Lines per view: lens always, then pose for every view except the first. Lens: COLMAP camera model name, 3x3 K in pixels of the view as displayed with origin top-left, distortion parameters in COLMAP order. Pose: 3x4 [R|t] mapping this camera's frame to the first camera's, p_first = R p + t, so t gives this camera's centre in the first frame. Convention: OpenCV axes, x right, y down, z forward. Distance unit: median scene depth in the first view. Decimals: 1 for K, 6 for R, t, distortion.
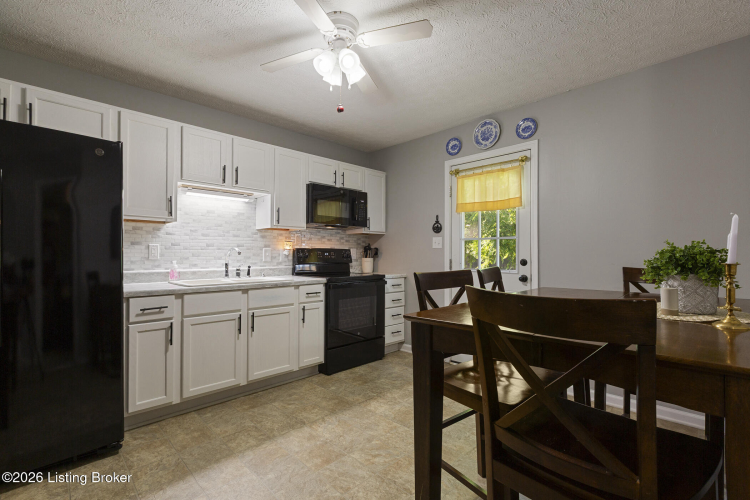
lens RADIAL K [[332.4, 0, 375.0], [0, 332.4, 254.3], [0, 0, 1]] dist [-0.000032, -0.000014]
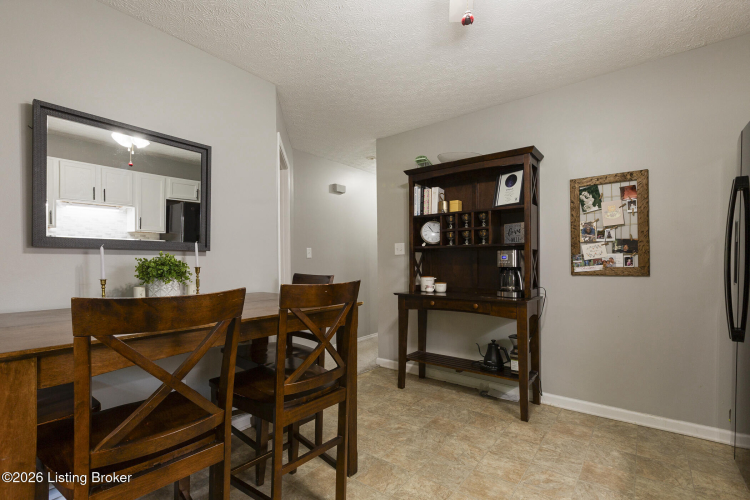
lens RADIAL K [[346.2, 0, 375.8], [0, 346.2, 262.2], [0, 0, 1]] dist [0.000356, 0.000042]
pose [[-0.990435, 0.004269, -0.137911, 0.225581], [0.004388, 0.999990, -0.000558, 0.008160], [0.137907, -0.001158, -0.990445, 1.986804]]
